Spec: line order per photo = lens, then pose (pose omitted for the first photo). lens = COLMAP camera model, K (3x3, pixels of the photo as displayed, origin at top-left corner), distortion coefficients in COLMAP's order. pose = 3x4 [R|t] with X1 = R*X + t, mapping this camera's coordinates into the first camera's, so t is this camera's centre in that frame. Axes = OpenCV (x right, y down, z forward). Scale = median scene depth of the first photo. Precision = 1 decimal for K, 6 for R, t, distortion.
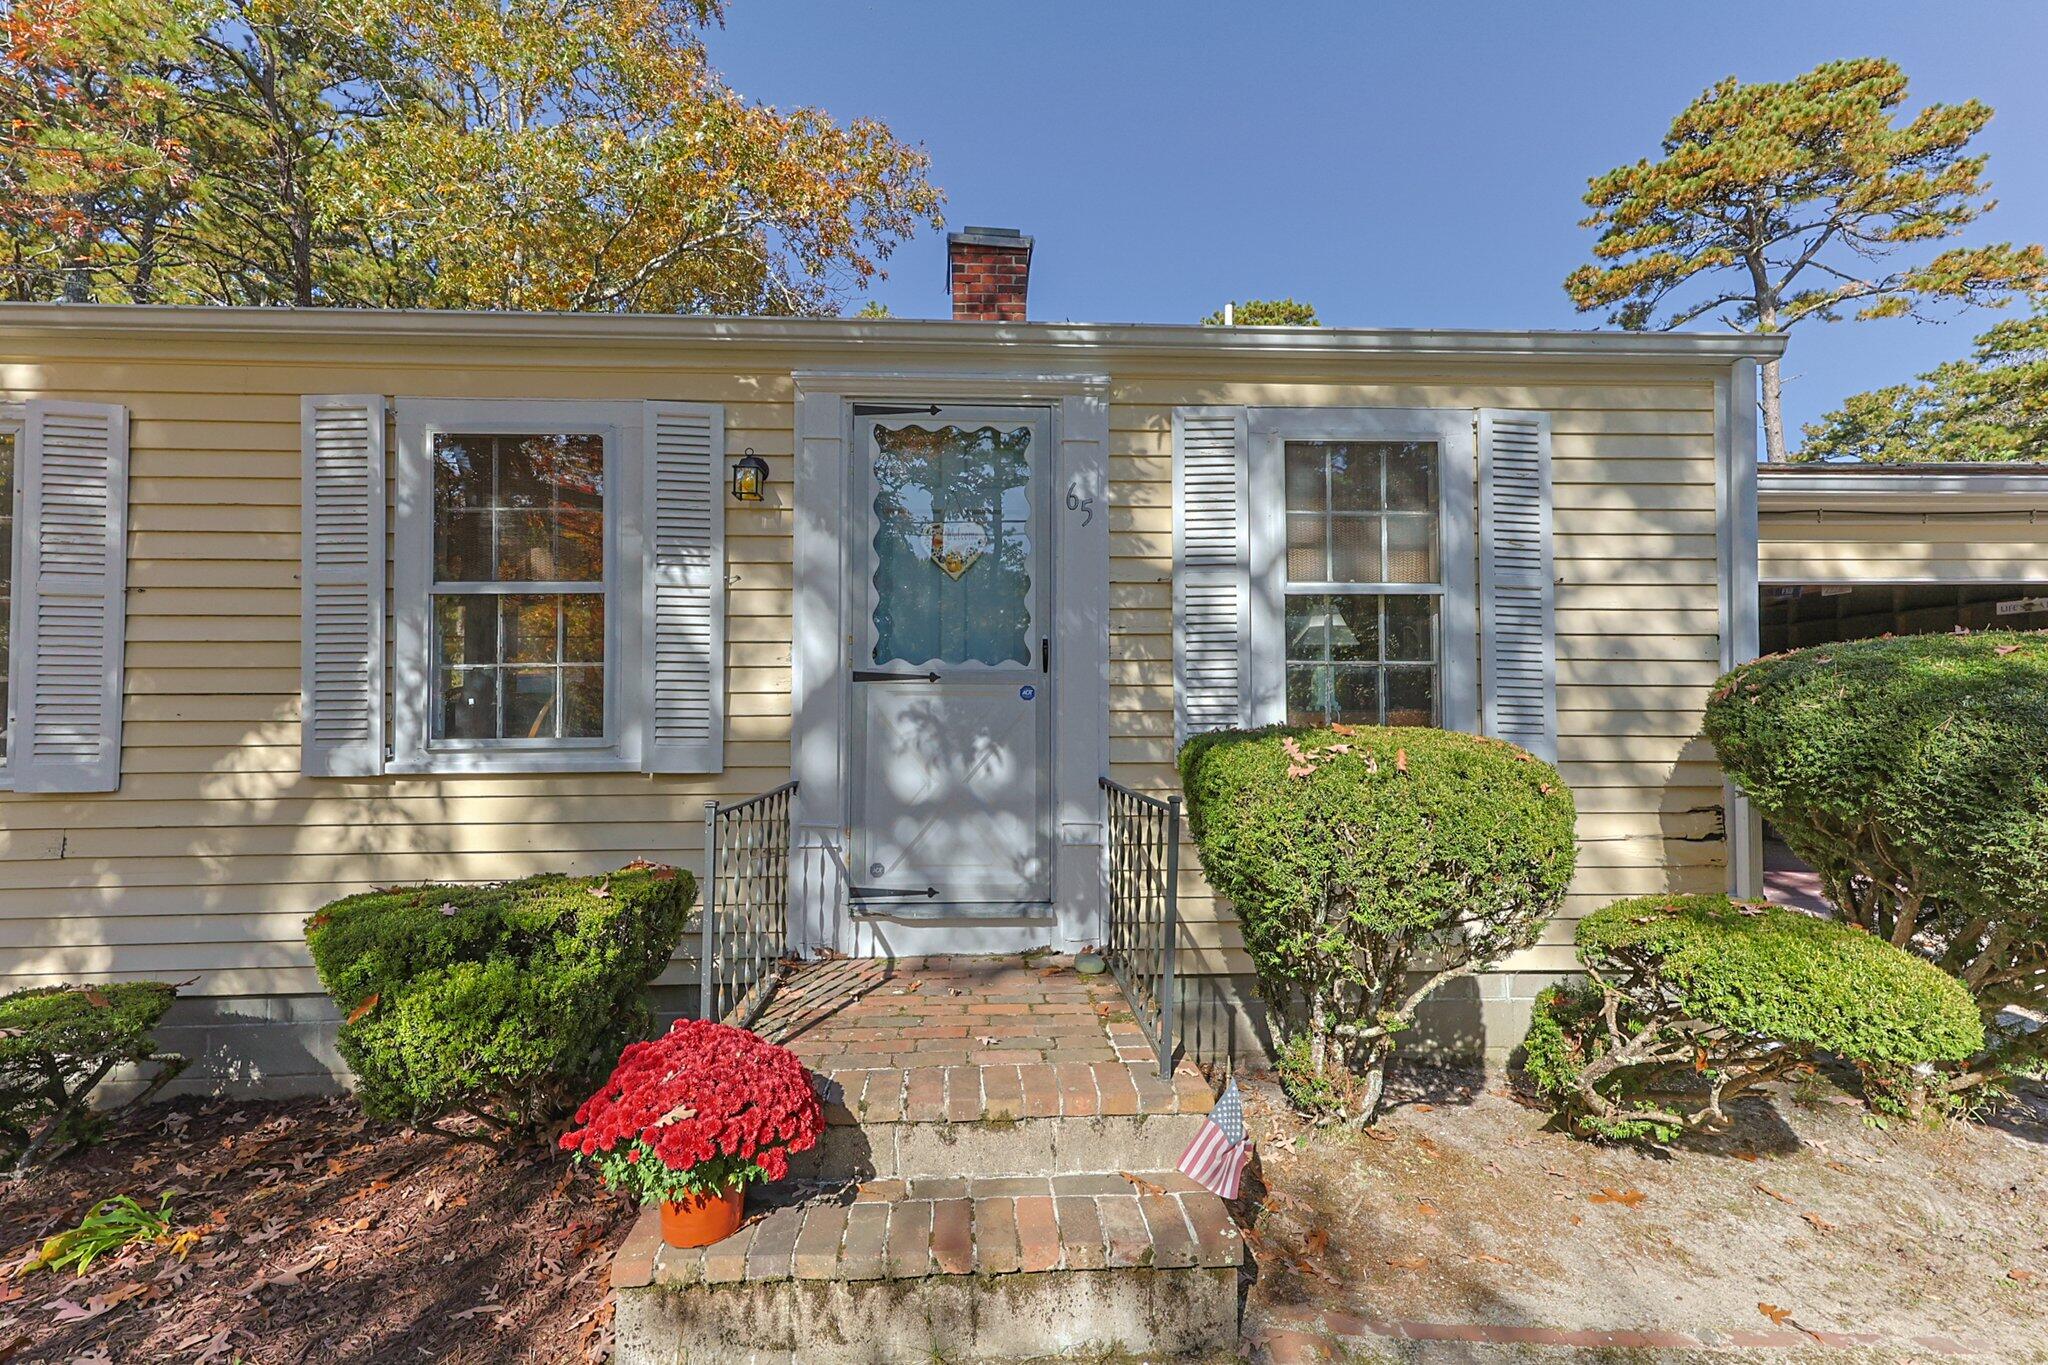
lens RADIAL K [[872.6, 0, 1022.8], [0, 872.6, 694.7], [0, 0, 1]] dist [0.017896, -0.000620]
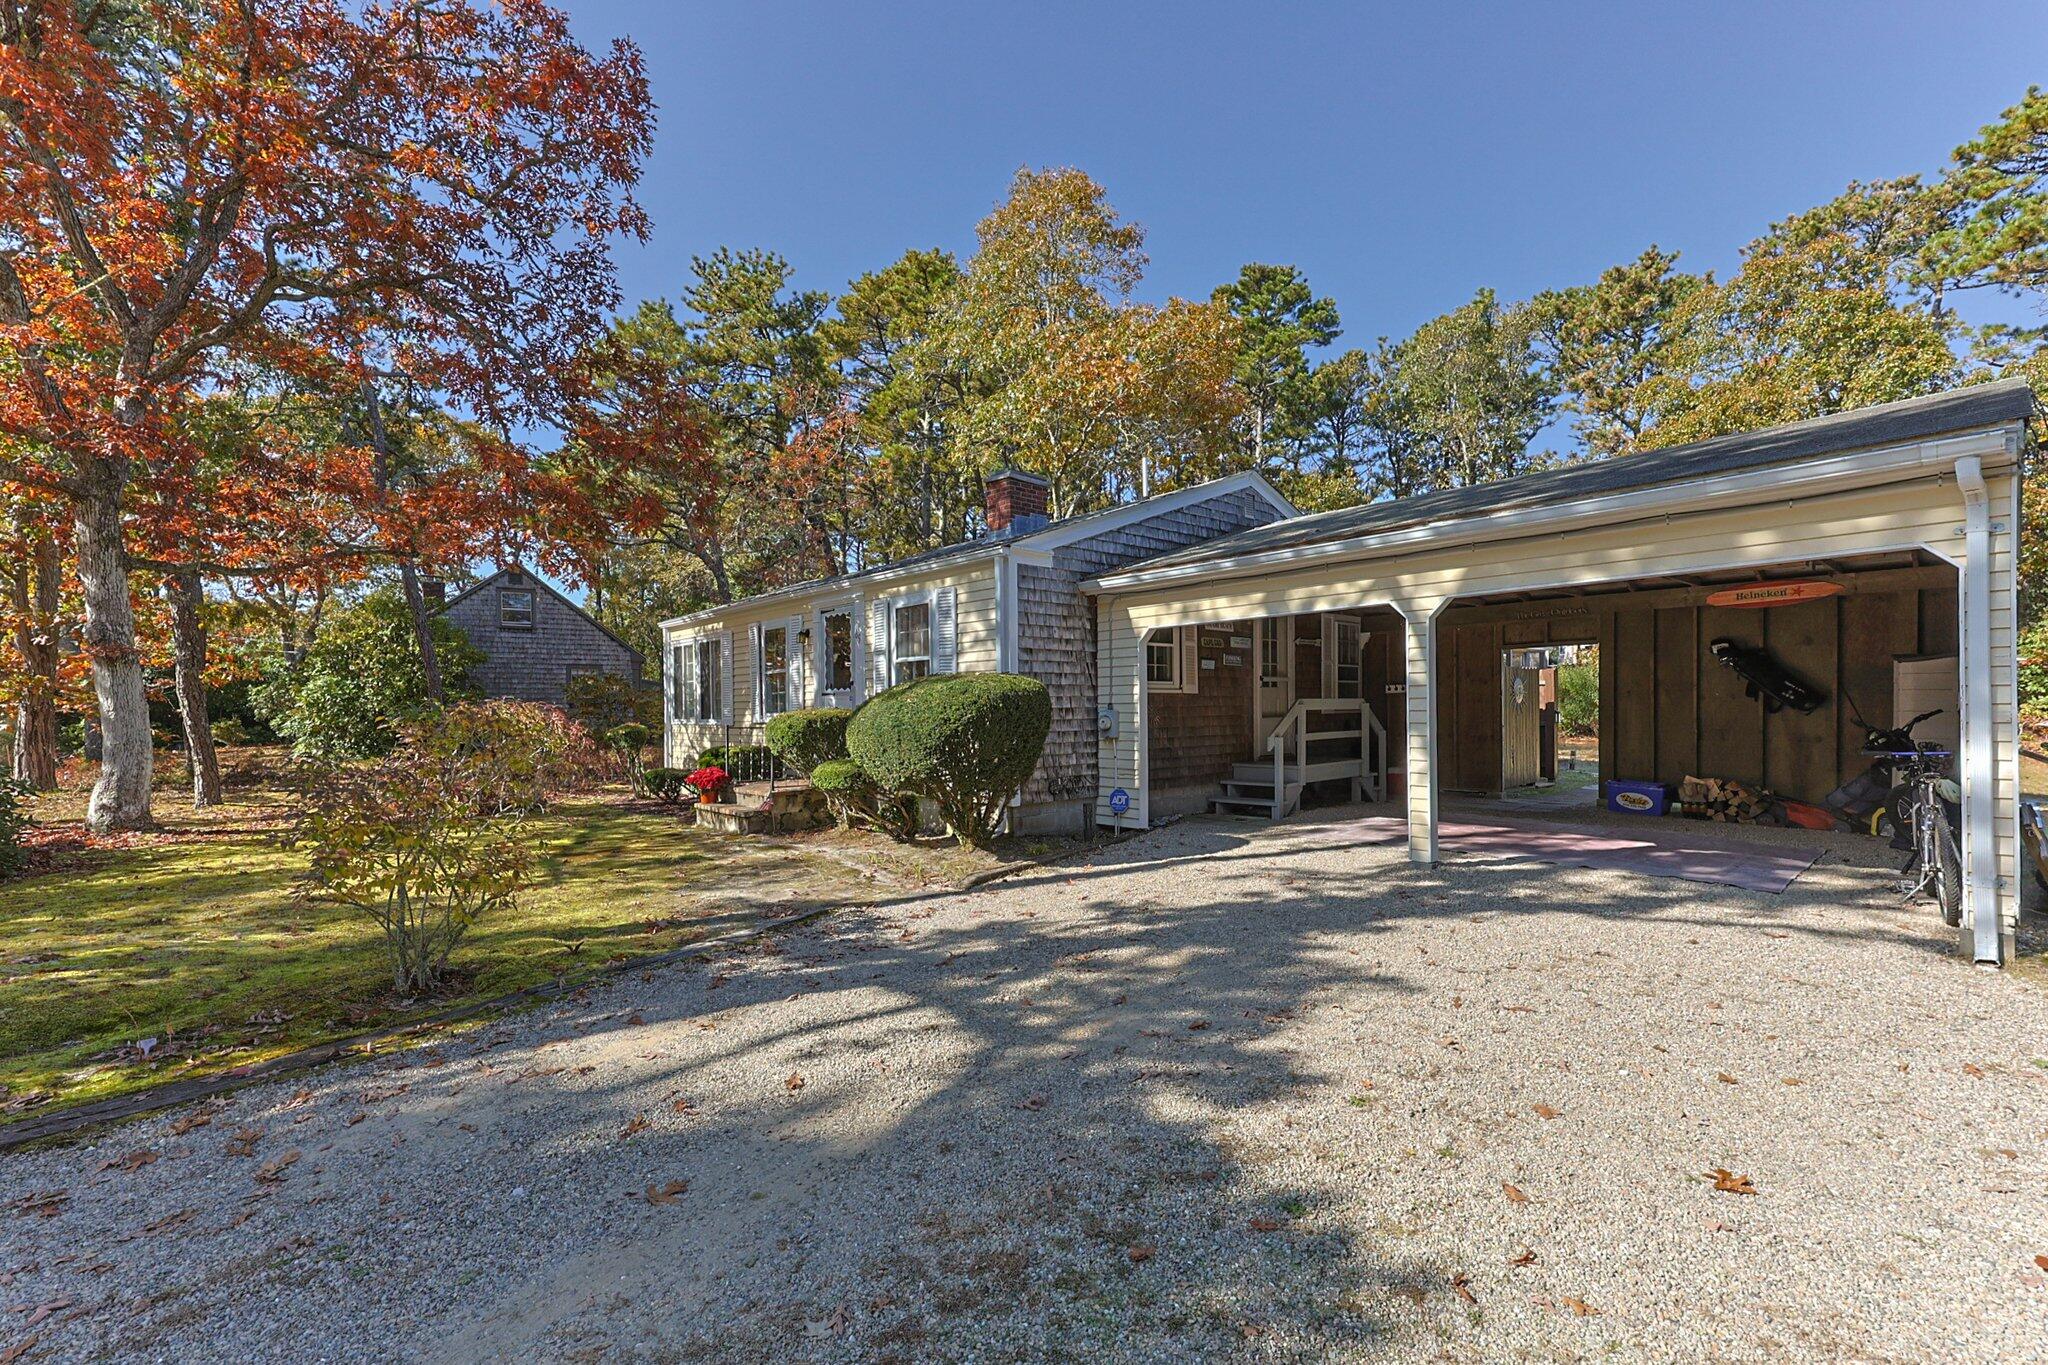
lens RADIAL K [[872.6, 0, 1018.4], [0, 872.6, 701.2], [0, 0, 1]] dist [0.017896, -0.000620]
pose [[0.632188, -0.013802, -0.774692, 0.532259], [0.025207, 0.999678, 0.002759, 0.002223], [0.774405, -0.021272, 0.632332, -0.090923]]
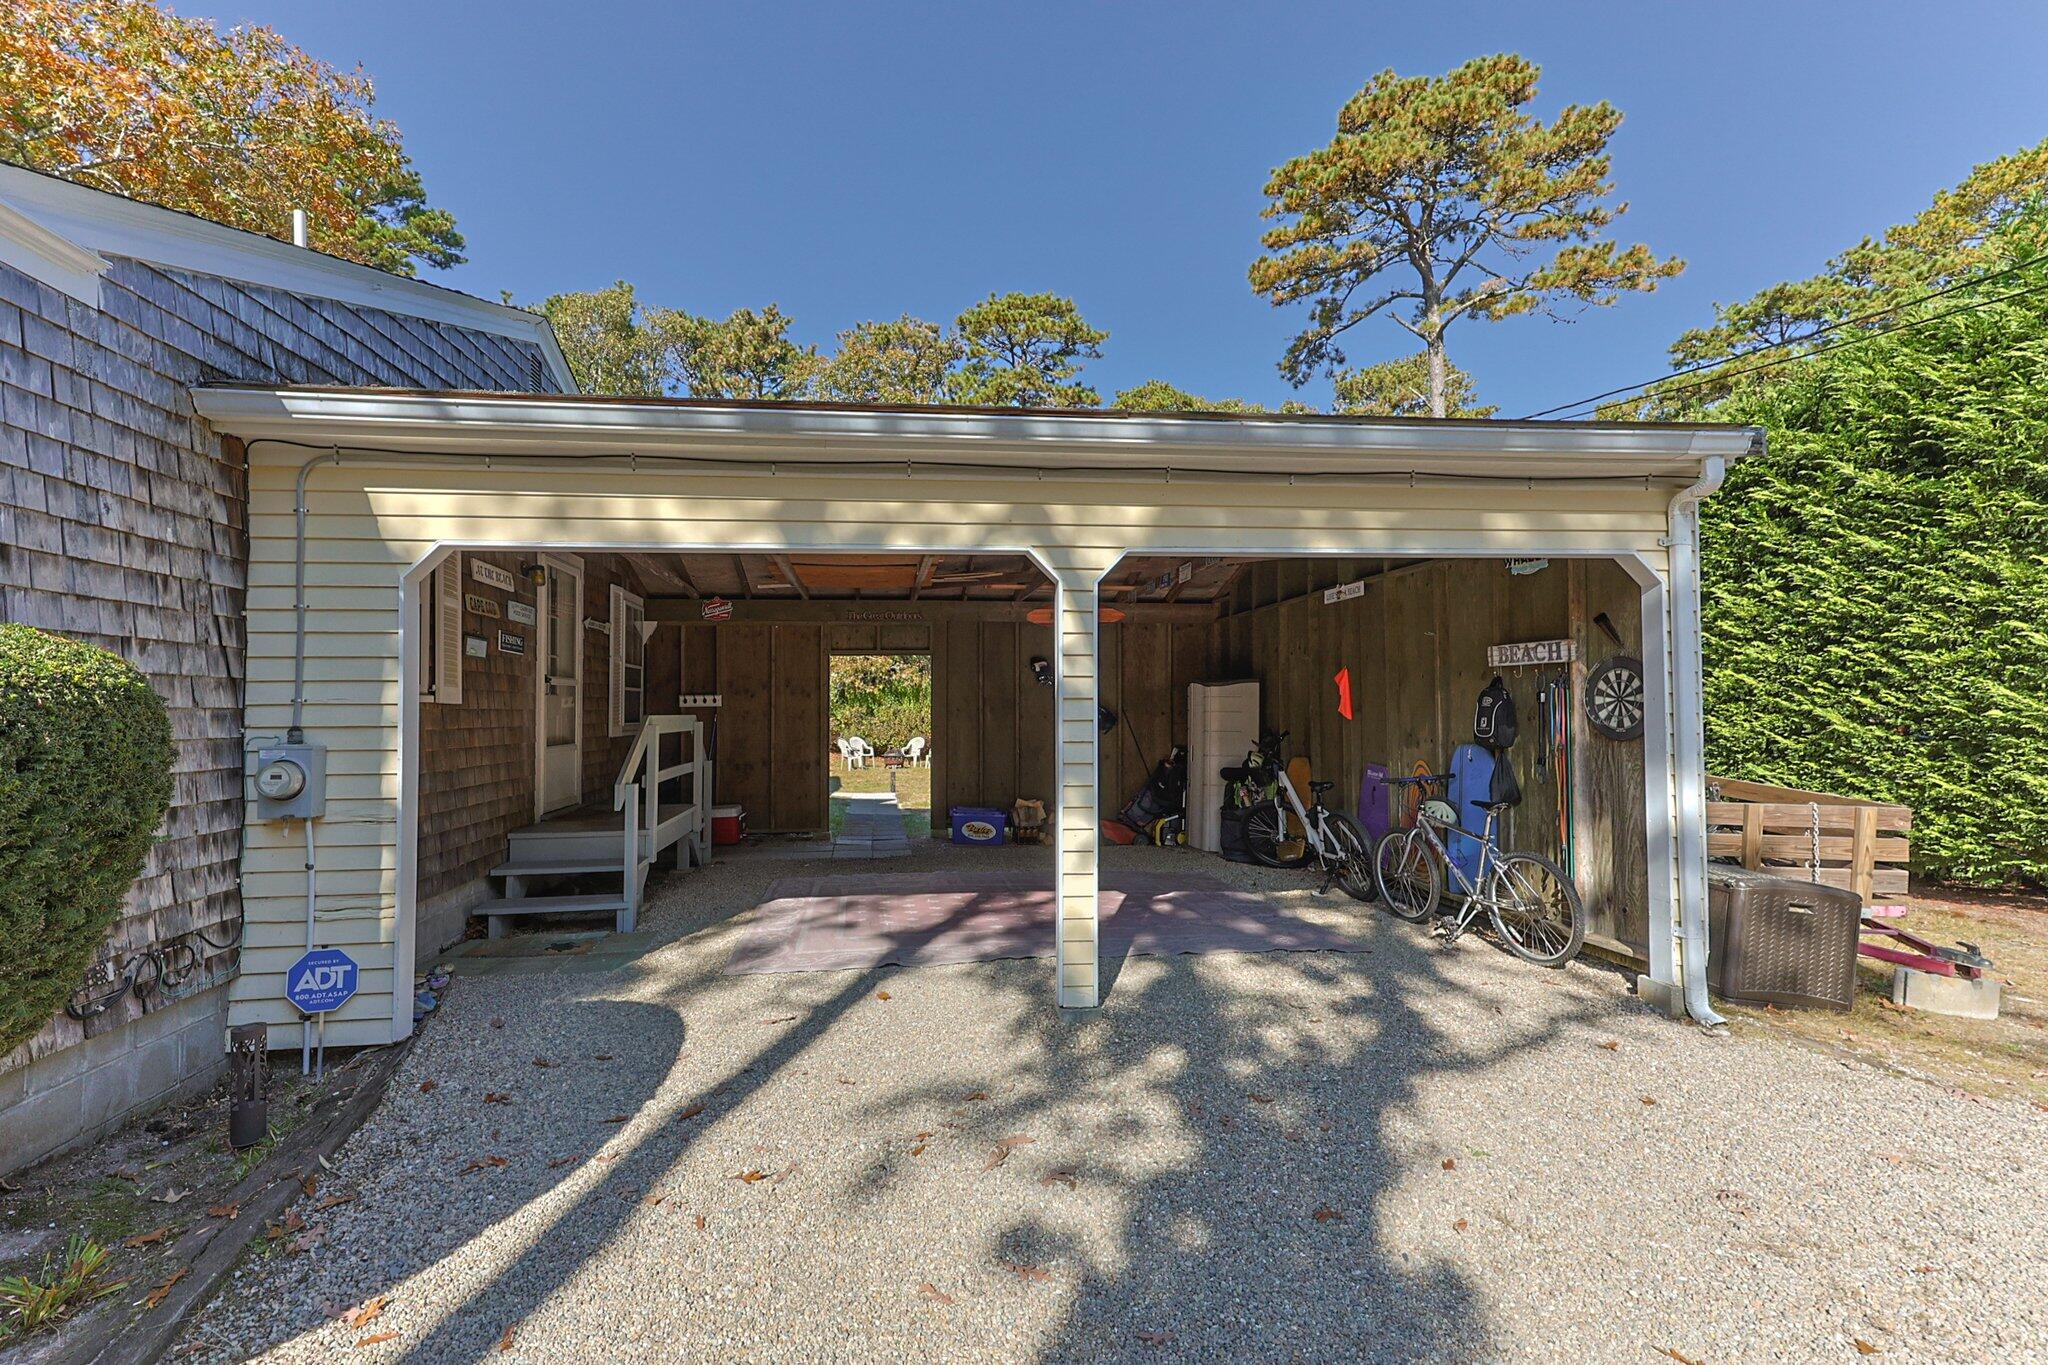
lens RADIAL K [[872.6, 0, 984.6], [0, 872.6, 690.5], [0, 0, 1]] dist [0.017896, -0.000620]
pose [[0.997600, -0.004347, 0.069111, 0.312654], [0.004912, 0.999956, -0.008007, 0.000431], [-0.069073, 0.008327, 0.997577, 0.064525]]
